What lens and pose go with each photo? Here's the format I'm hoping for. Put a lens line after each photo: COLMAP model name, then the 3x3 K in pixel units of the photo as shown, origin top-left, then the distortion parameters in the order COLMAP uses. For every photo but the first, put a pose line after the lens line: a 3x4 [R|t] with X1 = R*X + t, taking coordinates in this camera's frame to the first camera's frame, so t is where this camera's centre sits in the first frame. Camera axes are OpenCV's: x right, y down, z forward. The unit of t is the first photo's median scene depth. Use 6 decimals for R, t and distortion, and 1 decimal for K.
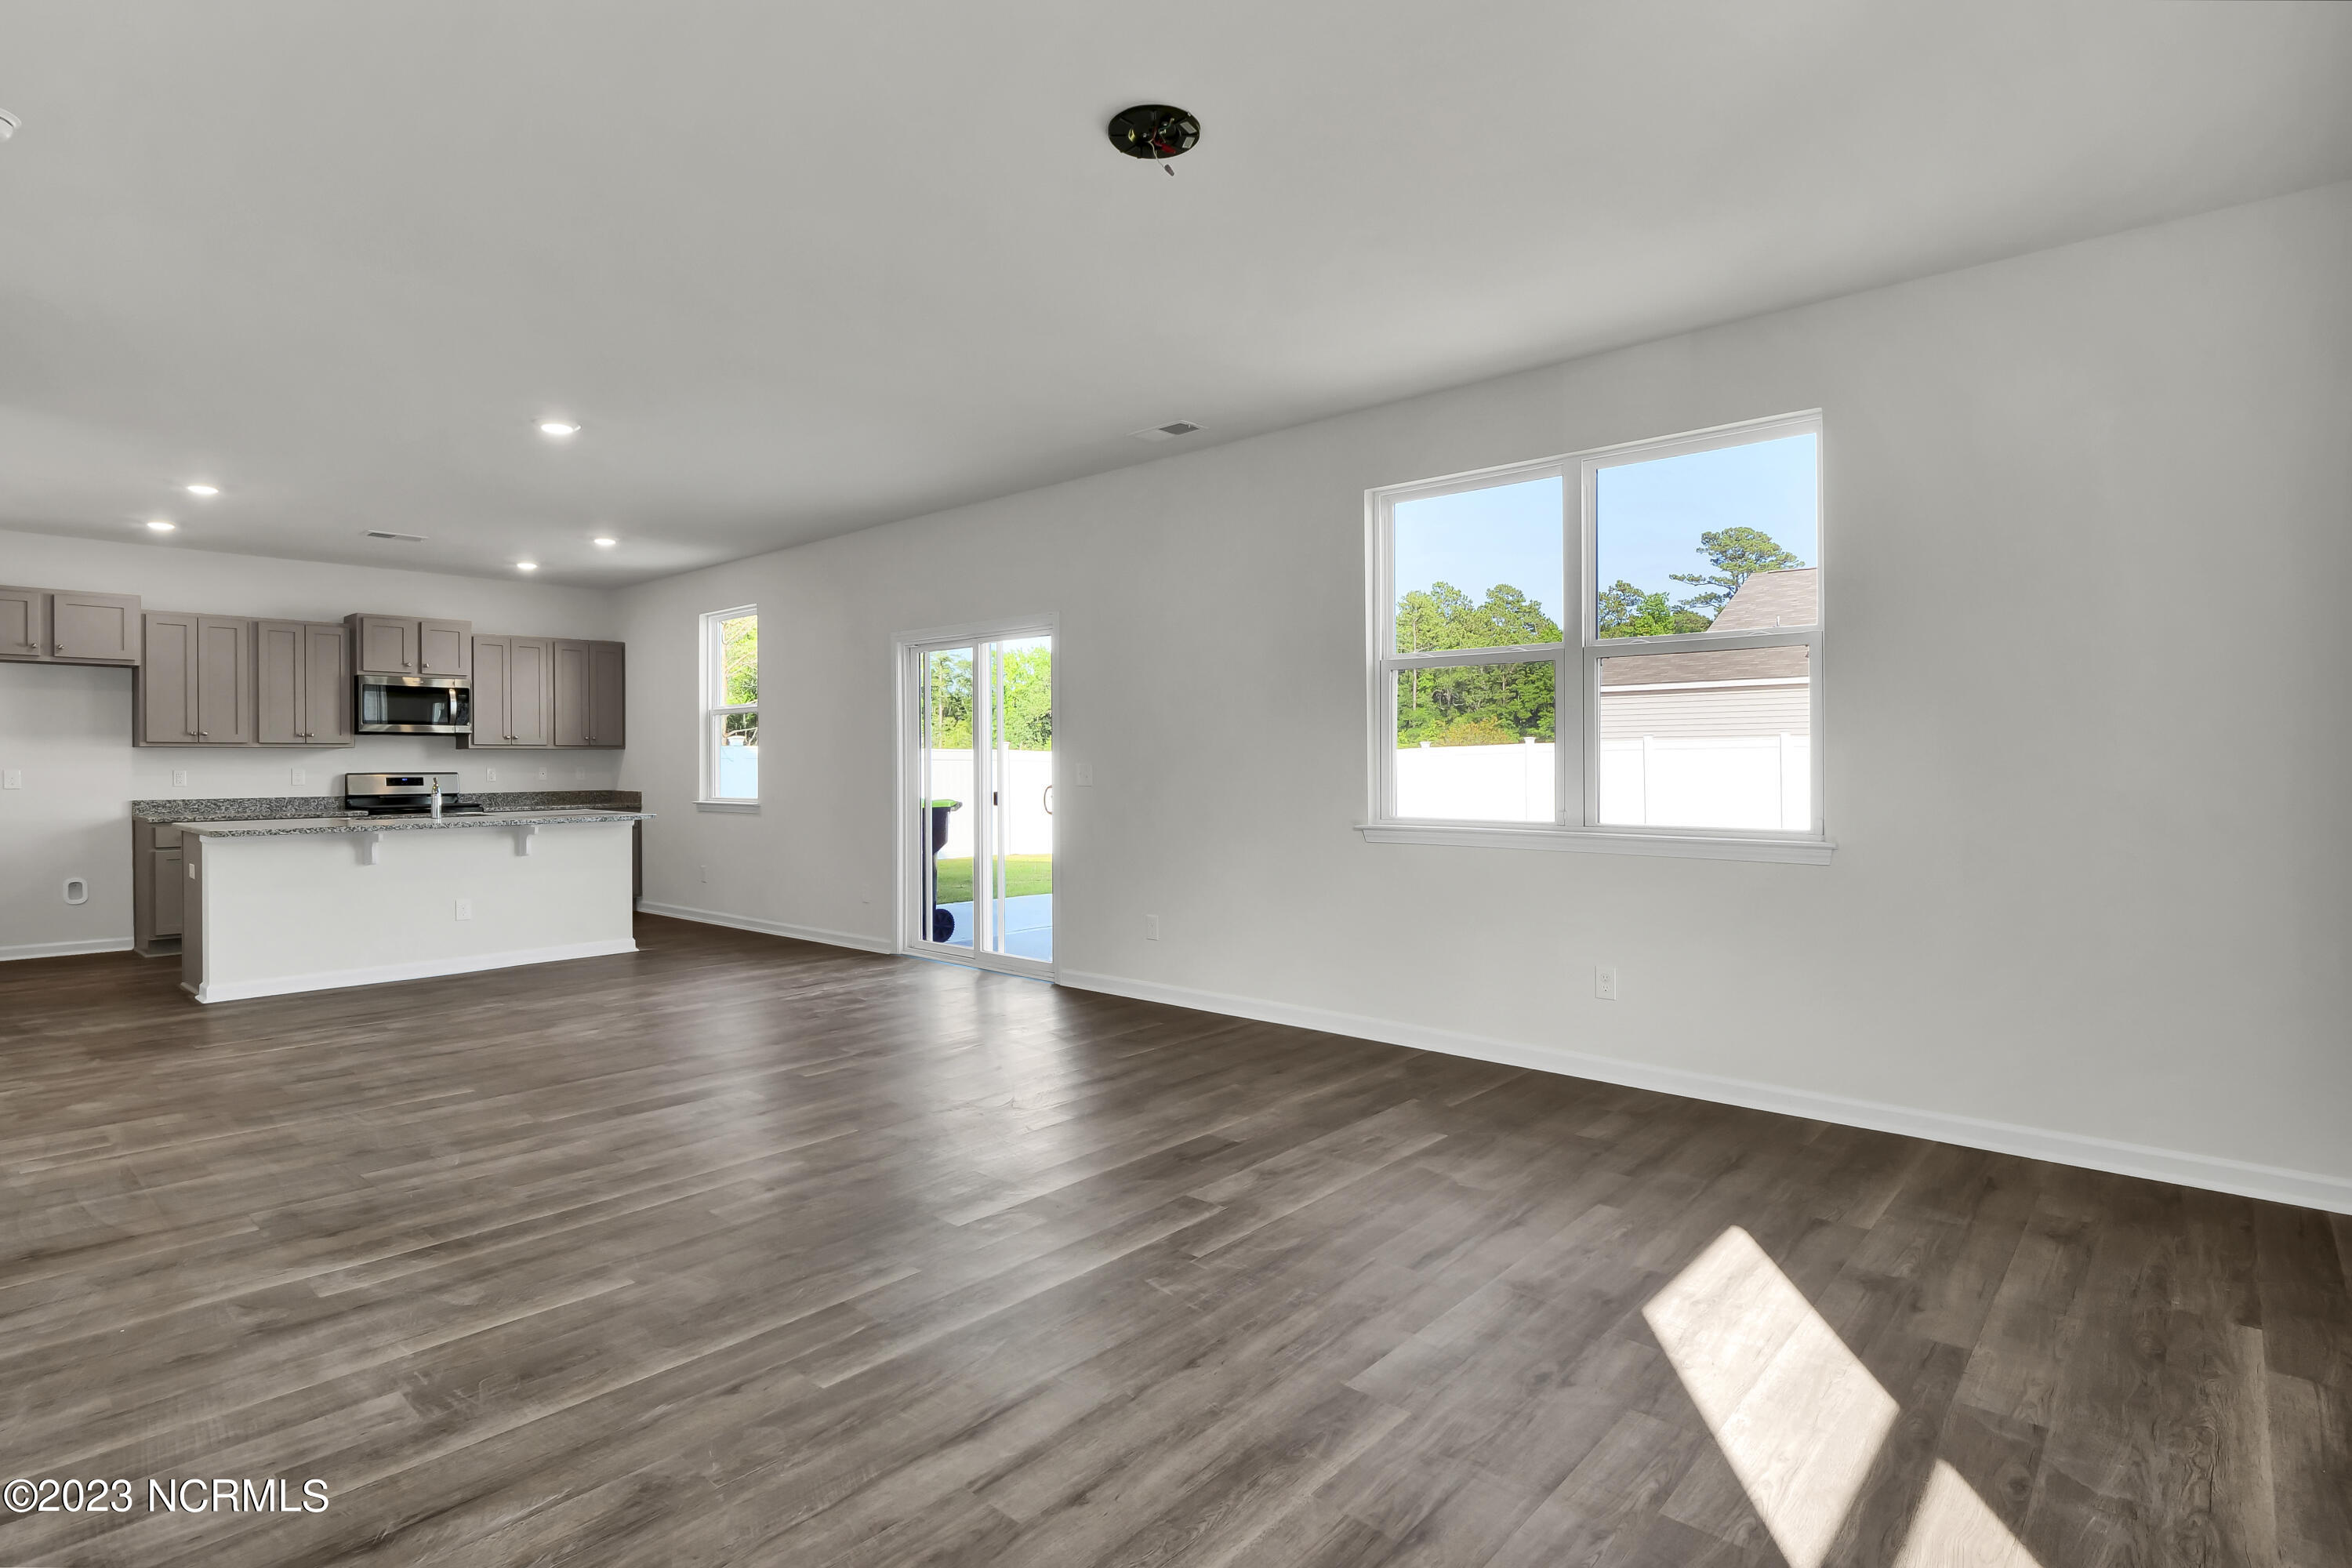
lens RADIAL K [[1180.6, 0, 1166.1], [0, 1180.6, 770.6], [0, 0, 1]] dist [-0.010886, -0.000057]
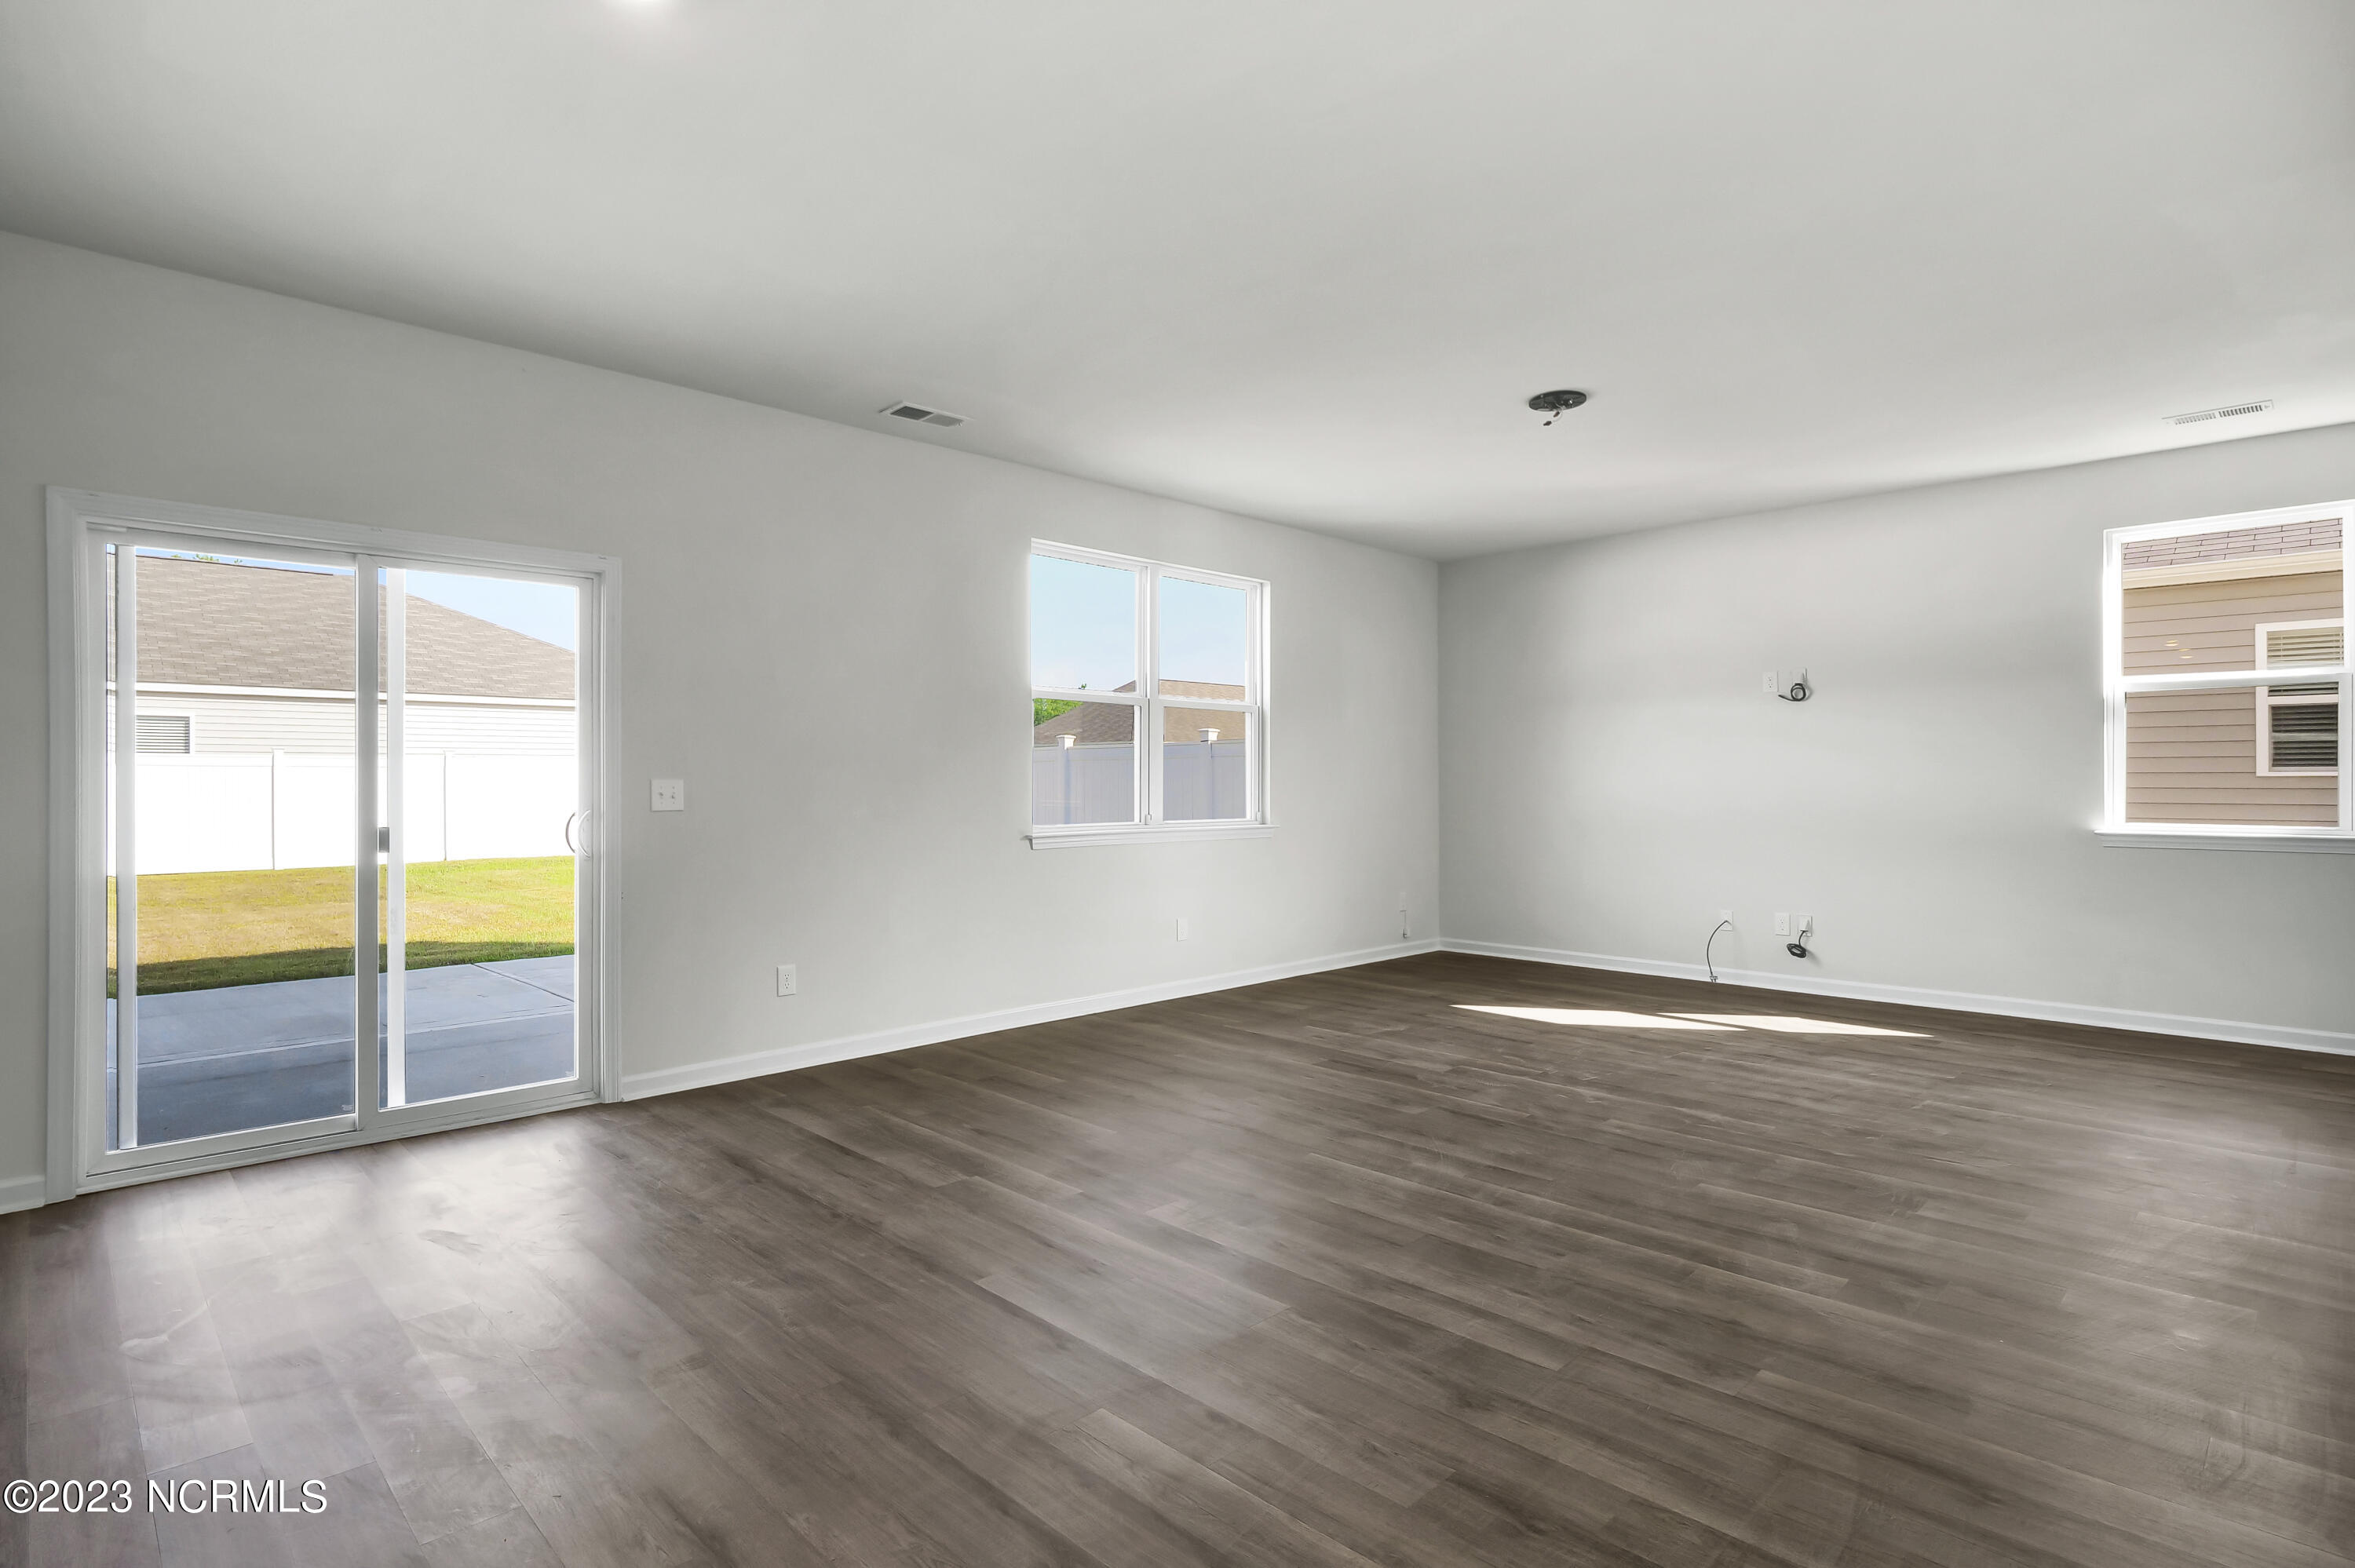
lens RADIAL K [[1169.0, 0, 1177.5], [0, 1169.0, 784.0], [0, 0, 1]] dist [-0.010744, -0.000359]
pose [[0.054939, 0.002064, 0.998488, -0.640505], [0.006197, 0.999978, -0.002408, 0.000639], [-0.998470, 0.006320, 0.054925, 0.548426]]
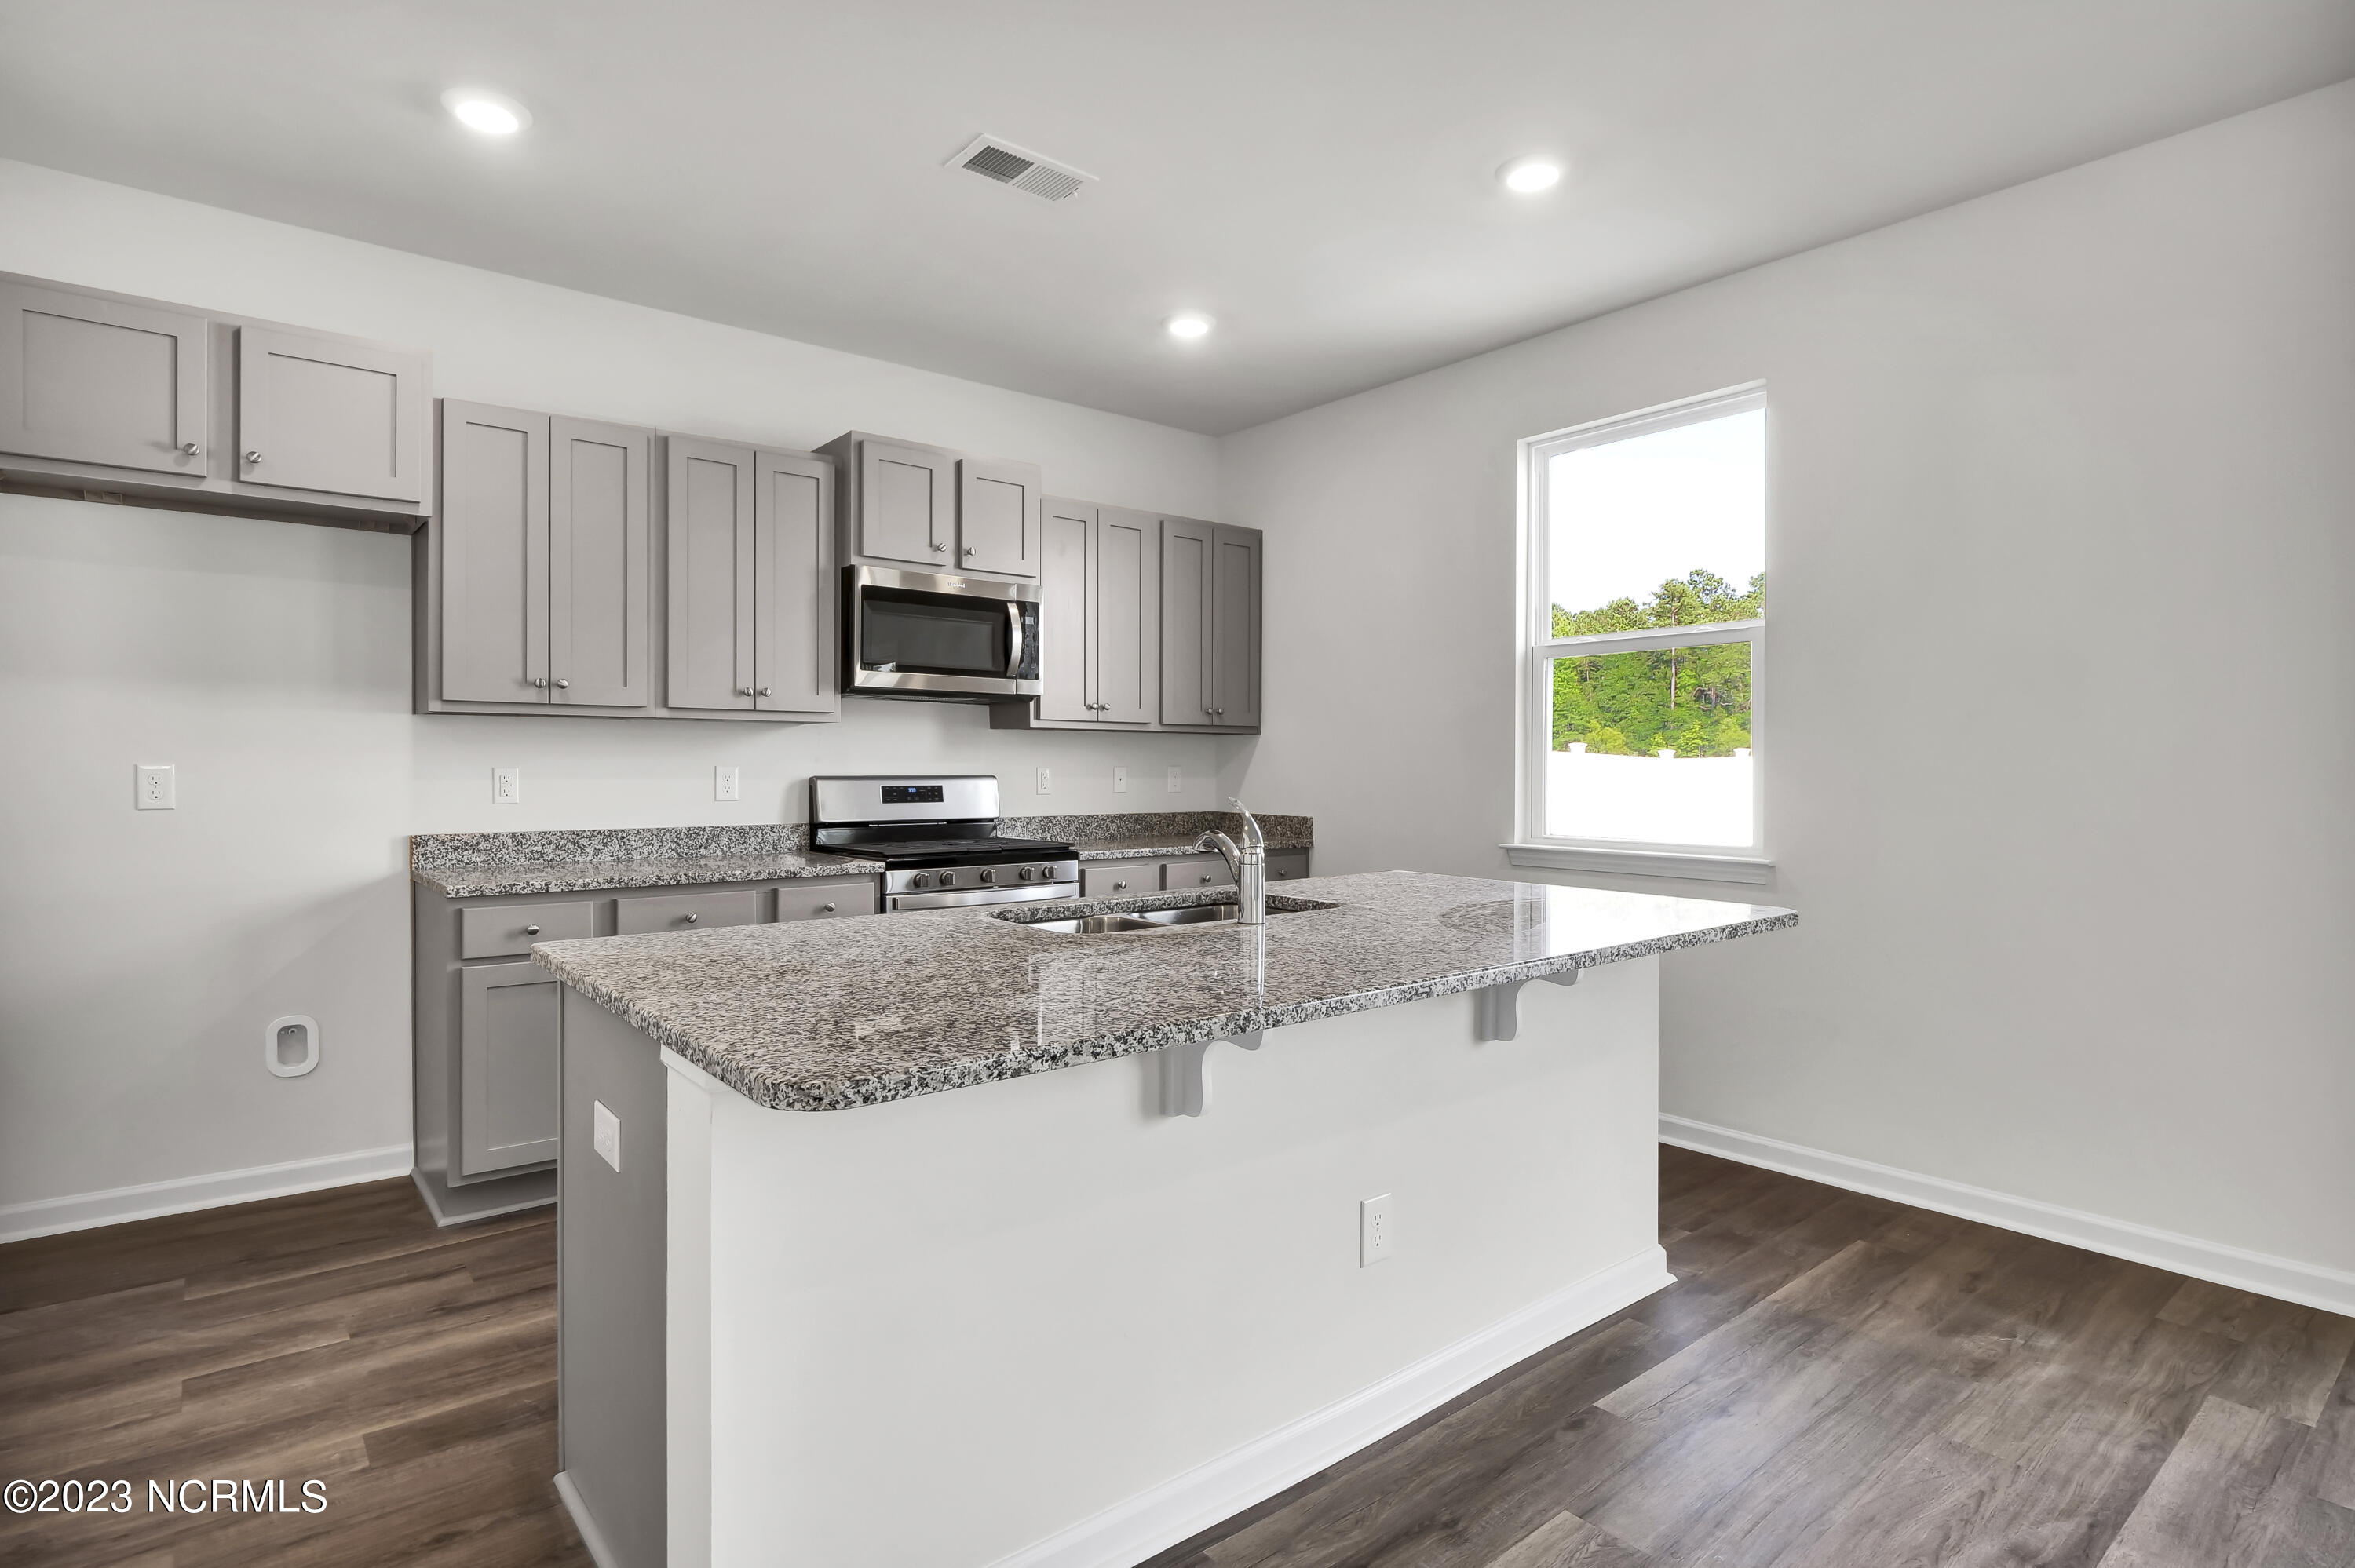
lens RADIAL K [[1202.7, 0, 1177.5], [0, 1202.7, 784.0], [0, 0, 1]] dist [-0.005685, -0.001291]
pose [[0.988422, 0.012306, -0.151231, -0.556110], [-0.010841, 0.999886, 0.010513, -0.001605], [0.151343, -0.008752, 0.988443, 0.626581]]
